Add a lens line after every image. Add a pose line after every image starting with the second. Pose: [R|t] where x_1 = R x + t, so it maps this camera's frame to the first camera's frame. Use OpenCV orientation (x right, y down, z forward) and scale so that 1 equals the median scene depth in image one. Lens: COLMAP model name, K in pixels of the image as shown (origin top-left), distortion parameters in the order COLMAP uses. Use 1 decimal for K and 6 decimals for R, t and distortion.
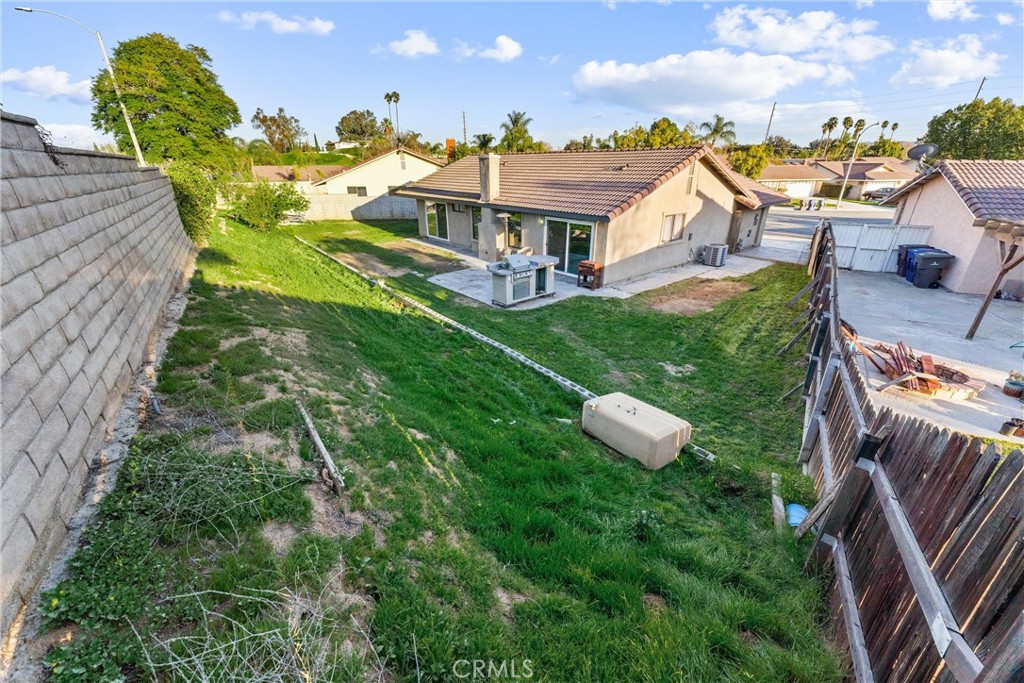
lens RADIAL K [[413.5, 0, 512.3], [0, 413.5, 344.3], [0, 0, 1]] dist [0.001019, -0.000077]
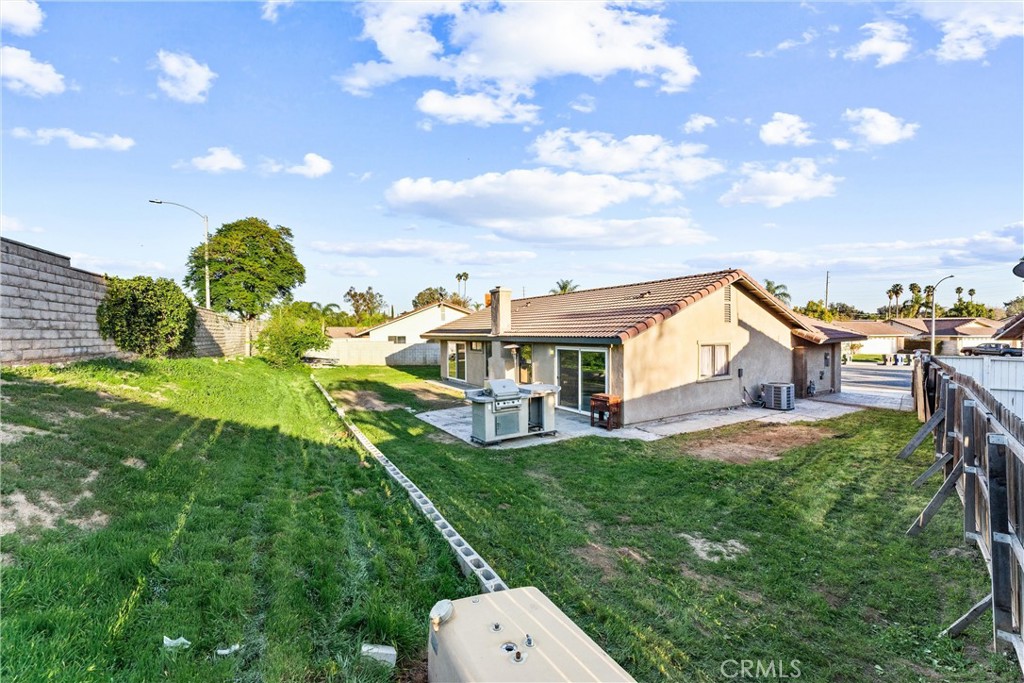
lens RADIAL K [[416.2, 0, 510.4], [0, 416.2, 336.8], [0, 0, 1]] dist [0.001386, 0.000187]
pose [[0.989086, -0.004871, -0.147259, 0.121814], [-0.053025, 0.920719, -0.386608, 0.016996], [0.137468, 0.390197, 0.910412, 0.192431]]
